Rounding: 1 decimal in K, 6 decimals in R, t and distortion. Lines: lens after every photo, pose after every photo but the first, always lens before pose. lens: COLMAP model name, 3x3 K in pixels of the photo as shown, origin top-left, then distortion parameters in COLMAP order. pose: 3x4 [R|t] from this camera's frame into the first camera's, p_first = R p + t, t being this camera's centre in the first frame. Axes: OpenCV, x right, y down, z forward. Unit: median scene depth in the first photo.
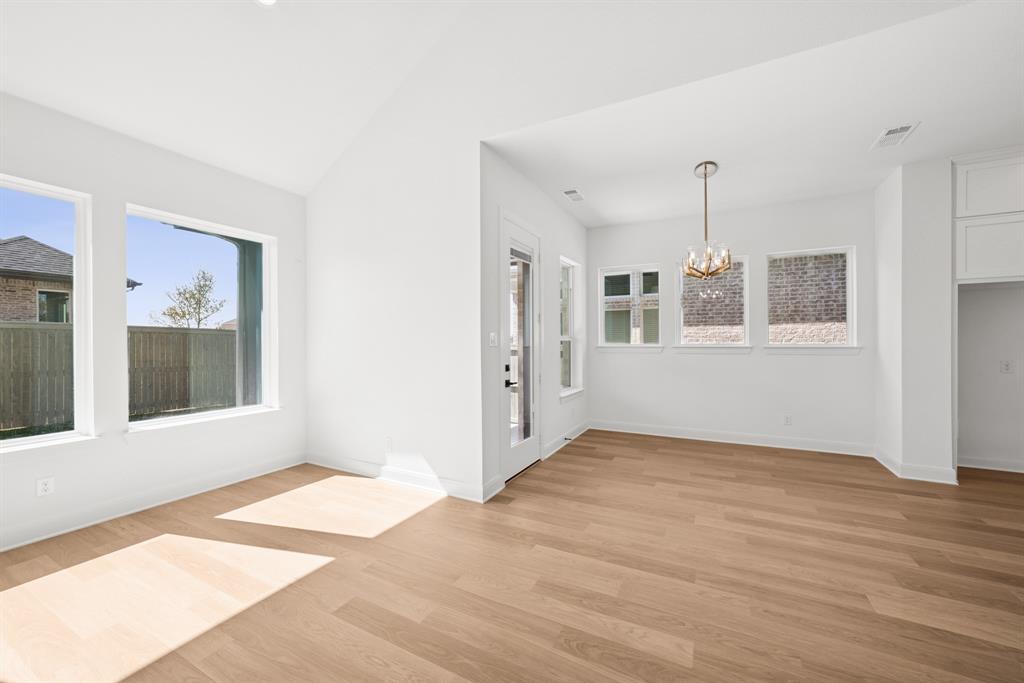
lens RADIAL K [[395.5, 0, 508.9], [0, 395.5, 343.2], [0, 0, 1]] dist [-0.007337, 0.000147]
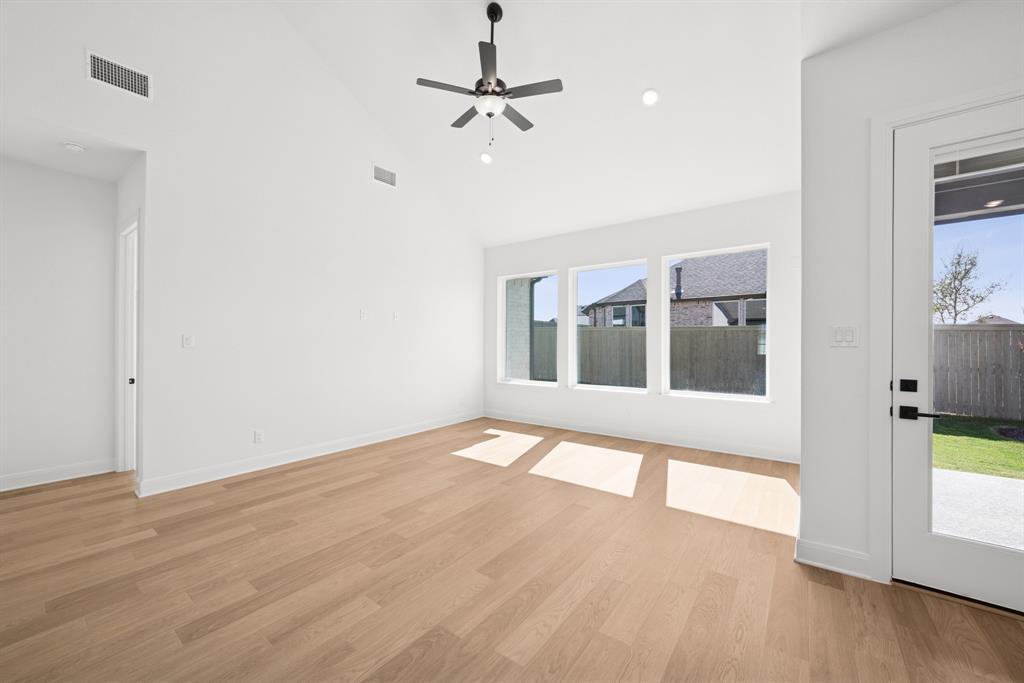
lens RADIAL K [[395.5, 0, 508.9], [0, 395.5, 343.2], [0, 0, 1]] dist [-0.007337, 0.000147]
pose [[-0.166583, 0.008024, -0.985995, 0.686741], [-0.000645, 0.999966, 0.008247, -0.003063], [0.986027, 0.002010, -0.166572, 0.556382]]
